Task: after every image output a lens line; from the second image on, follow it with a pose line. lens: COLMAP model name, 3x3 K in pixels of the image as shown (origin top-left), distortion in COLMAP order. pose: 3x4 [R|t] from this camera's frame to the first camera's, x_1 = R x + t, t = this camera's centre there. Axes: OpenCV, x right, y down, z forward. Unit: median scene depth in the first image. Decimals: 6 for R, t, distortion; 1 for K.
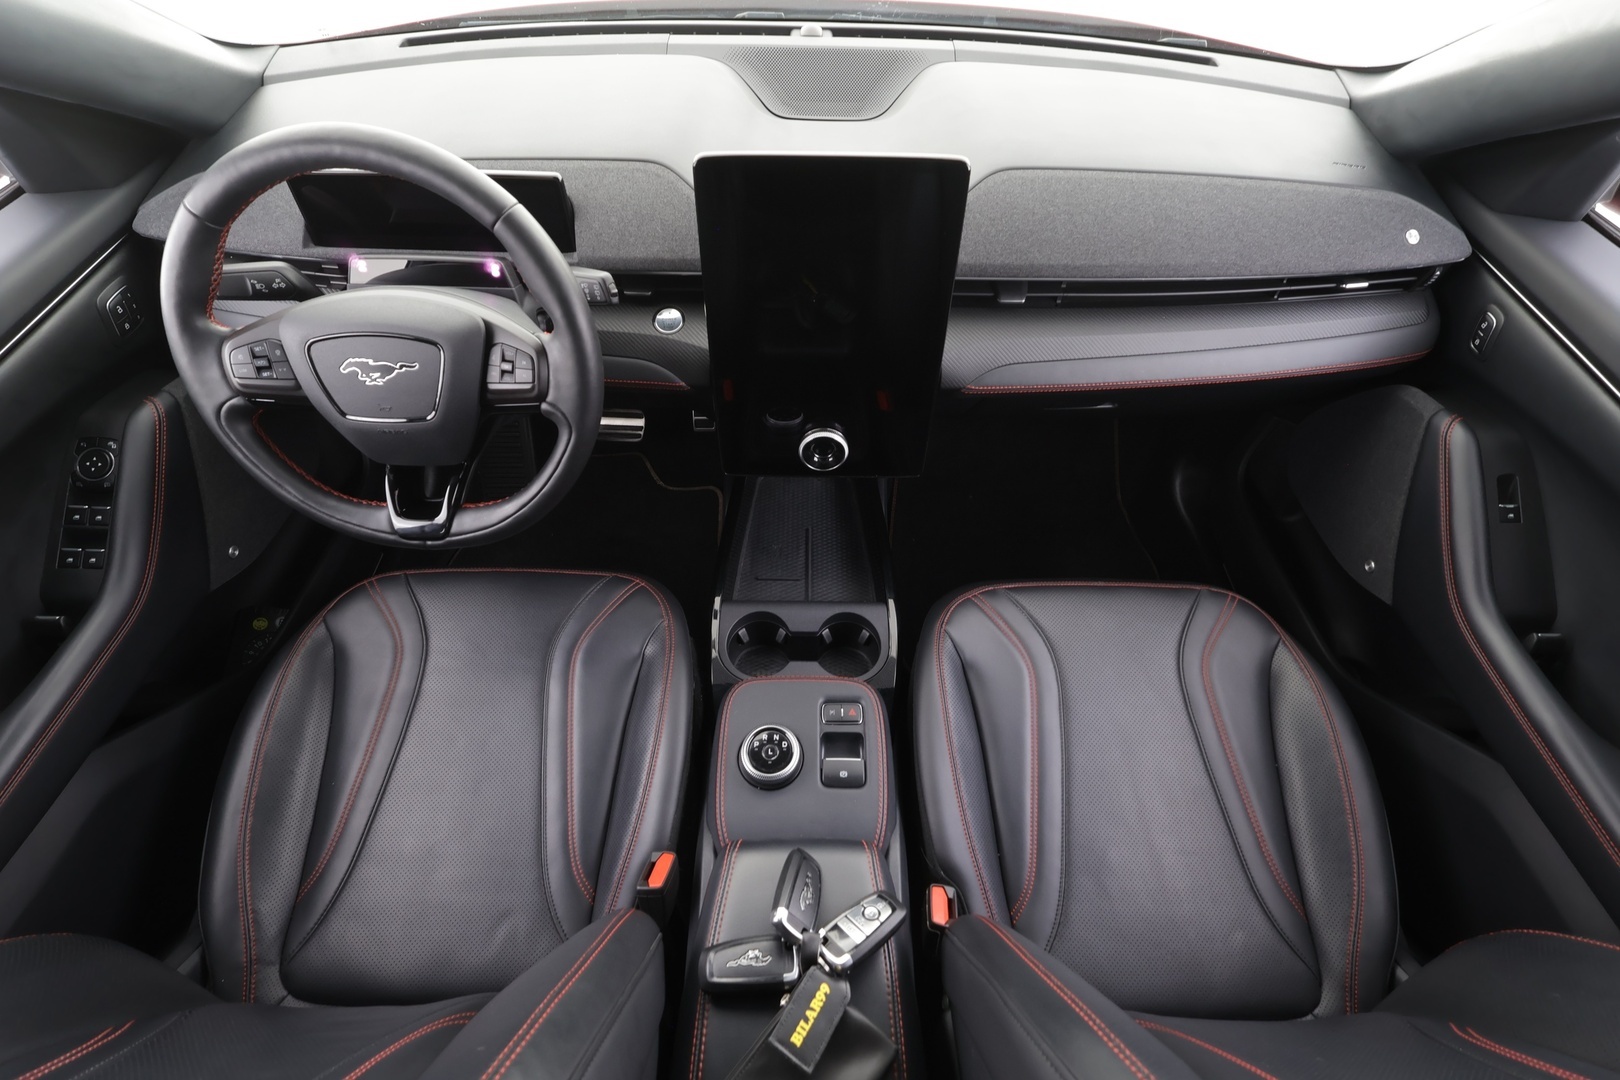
lens RADIAL K [[754.2, 0, 810.0], [0, 754.2, 540.0], [0, 0, 1]] dist [-0.000766, 0.000488]
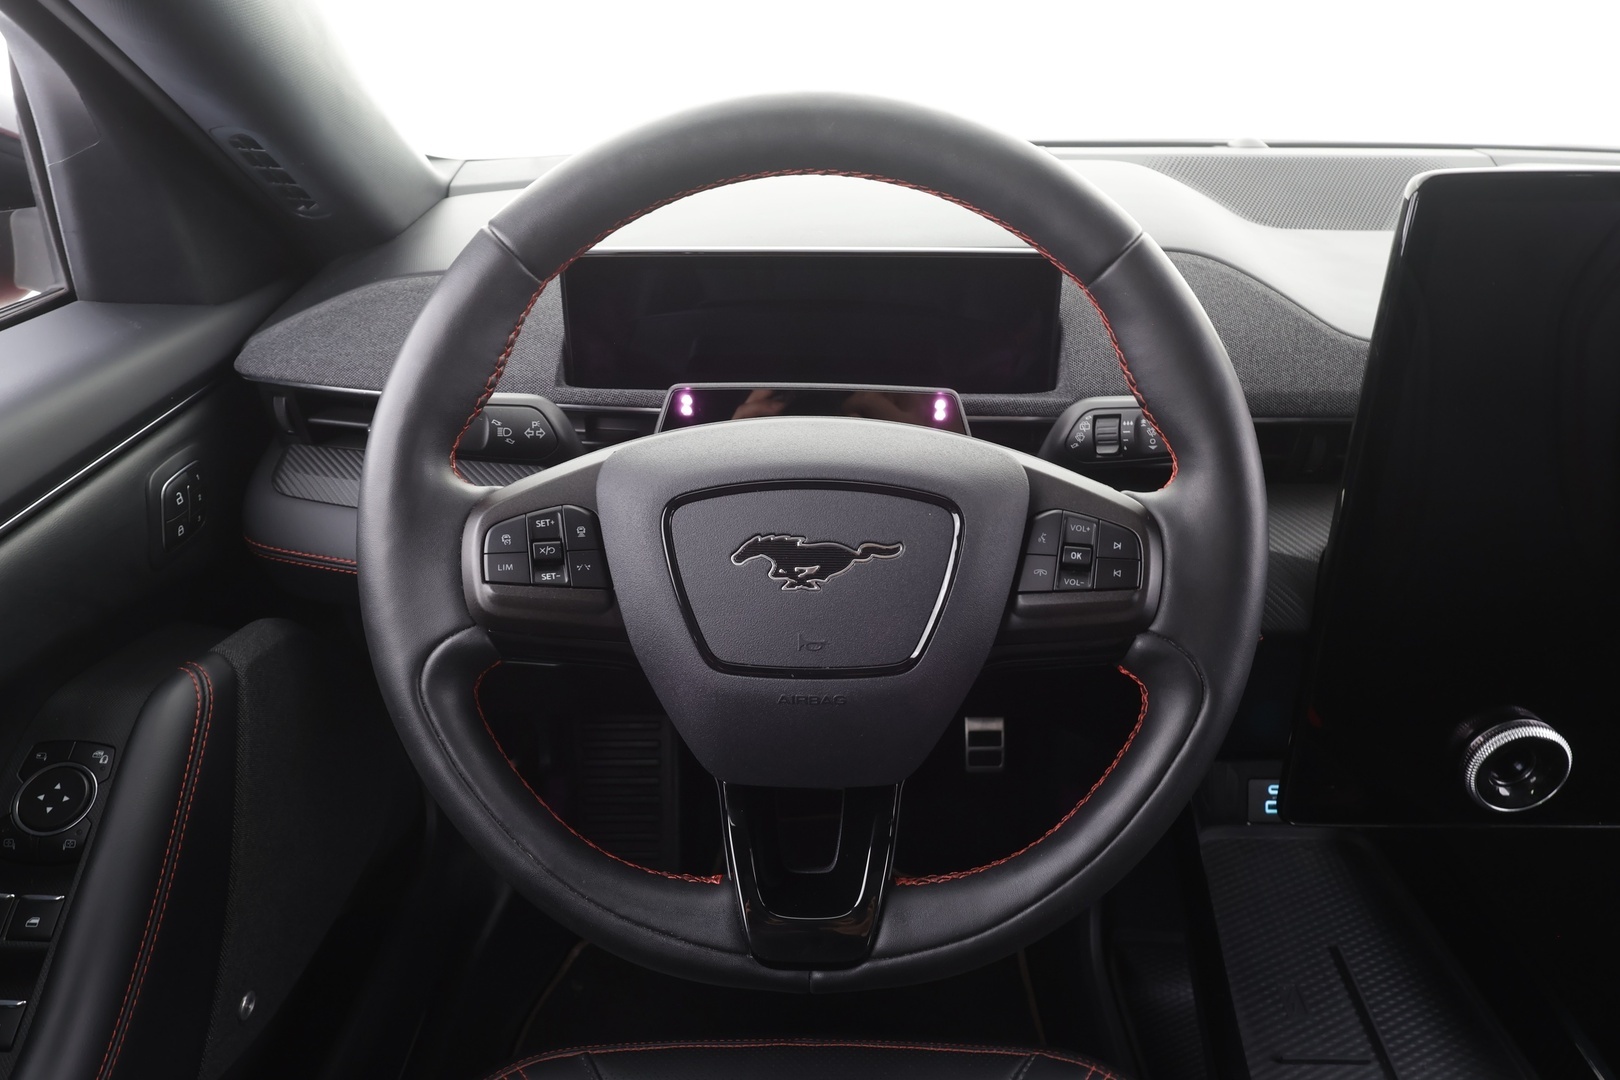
lens RADIAL K [[1044.6, 0, 810.0], [0, 1044.6, 540.0], [0, 0, 1]] dist [-0.003768, 0.002754]
pose [[0.999950, -0.009832, -0.001607, -0.484177], [0.008413, 0.919788, -0.392325, 0.008348], [0.005335, 0.392292, 0.919825, 0.353013]]
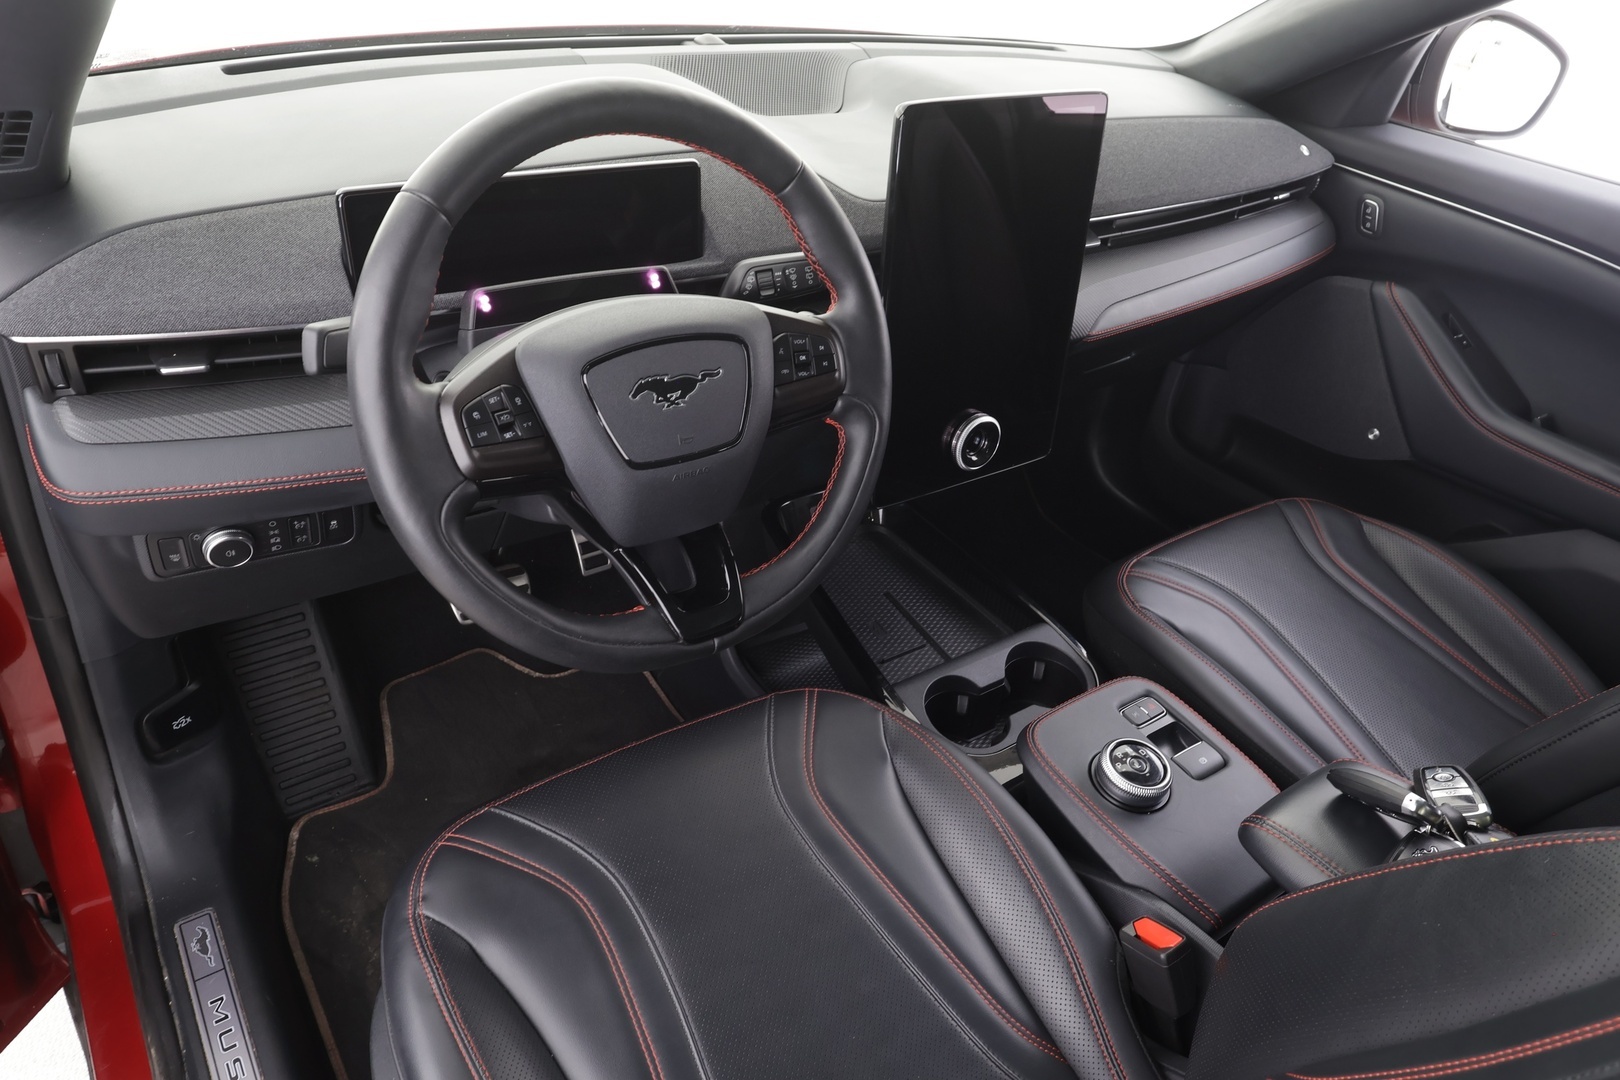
lens RADIAL K [[1088.0, 0, 794.4], [0, 1088.0, 542.4], [0, 0, 1]] dist [0.000788, -0.000262]
pose [[0.815224, -0.270024, 0.512345, -0.889199], [0.392130, 0.908379, -0.145194, 0.088182], [-0.426198, 0.319272, 0.846417, 0.099564]]
